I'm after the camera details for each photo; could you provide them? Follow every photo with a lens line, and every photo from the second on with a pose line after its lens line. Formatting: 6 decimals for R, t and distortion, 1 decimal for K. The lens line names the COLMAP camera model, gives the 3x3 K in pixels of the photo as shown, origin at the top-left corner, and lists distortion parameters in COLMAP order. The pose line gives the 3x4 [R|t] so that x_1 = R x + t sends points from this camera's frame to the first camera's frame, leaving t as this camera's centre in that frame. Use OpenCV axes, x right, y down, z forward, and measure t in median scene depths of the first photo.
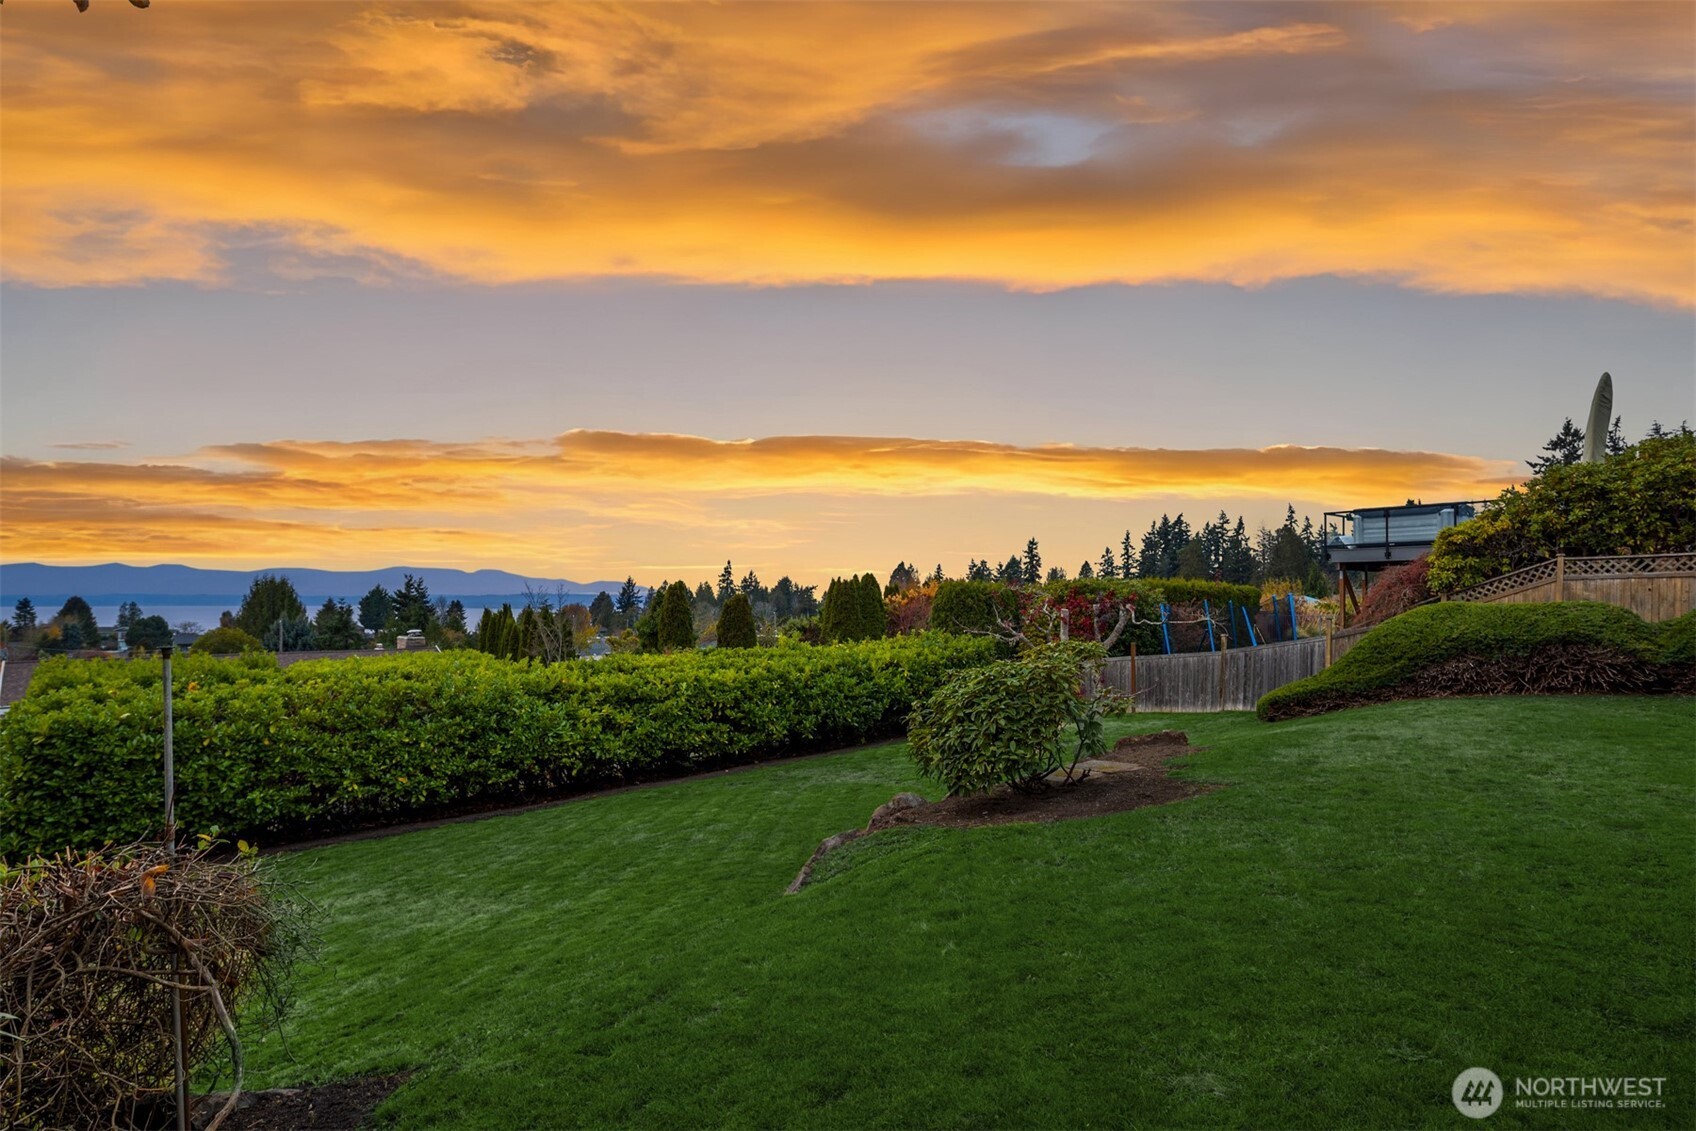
lens RADIAL K [[832.3, 0, 858.9], [0, 832.3, 628.2], [0, 0, 1]] dist [0.006195, -0.000828]
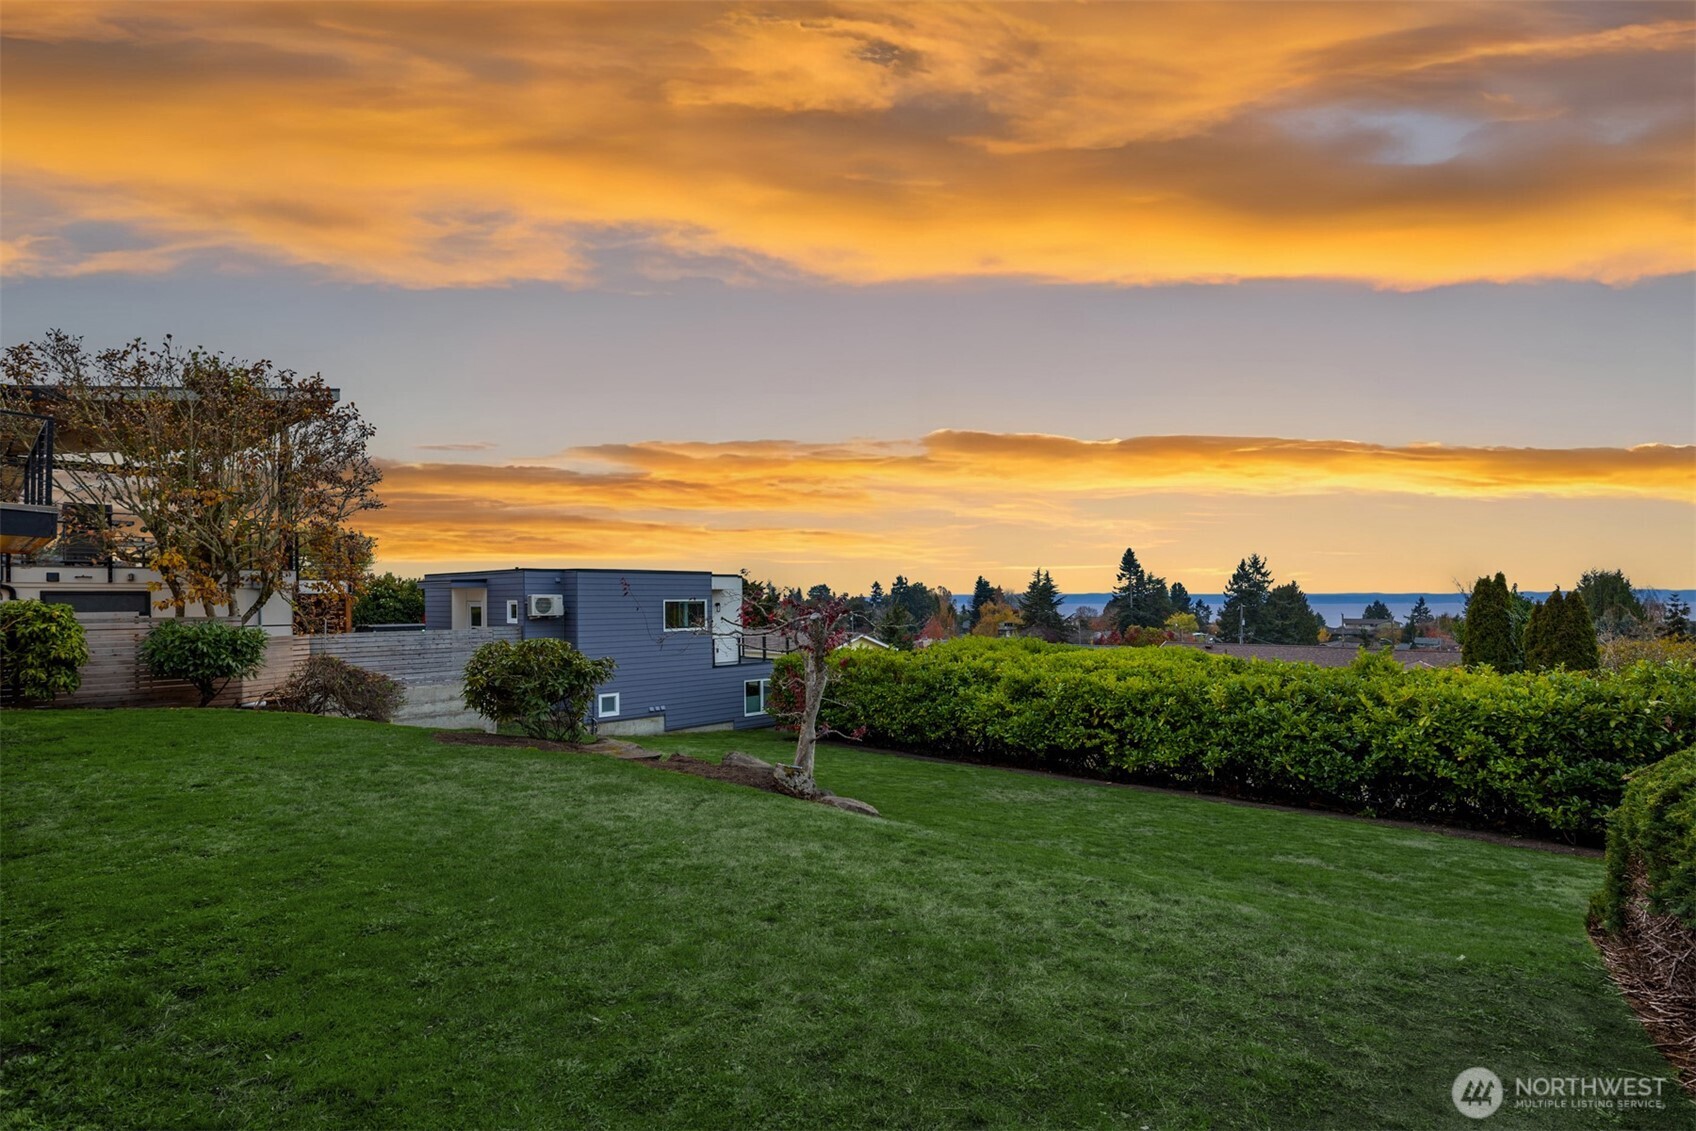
lens RADIAL K [[832.3, 0, 858.9], [0, 832.3, 628.2], [0, 0, 1]] dist [0.006195, -0.000828]
pose [[0.999998, -0.001357, 0.001473, -0.440664], [0.001359, 0.999999, -0.000873, -0.000101], [-0.001472, 0.000875, 0.999999, 0.003427]]
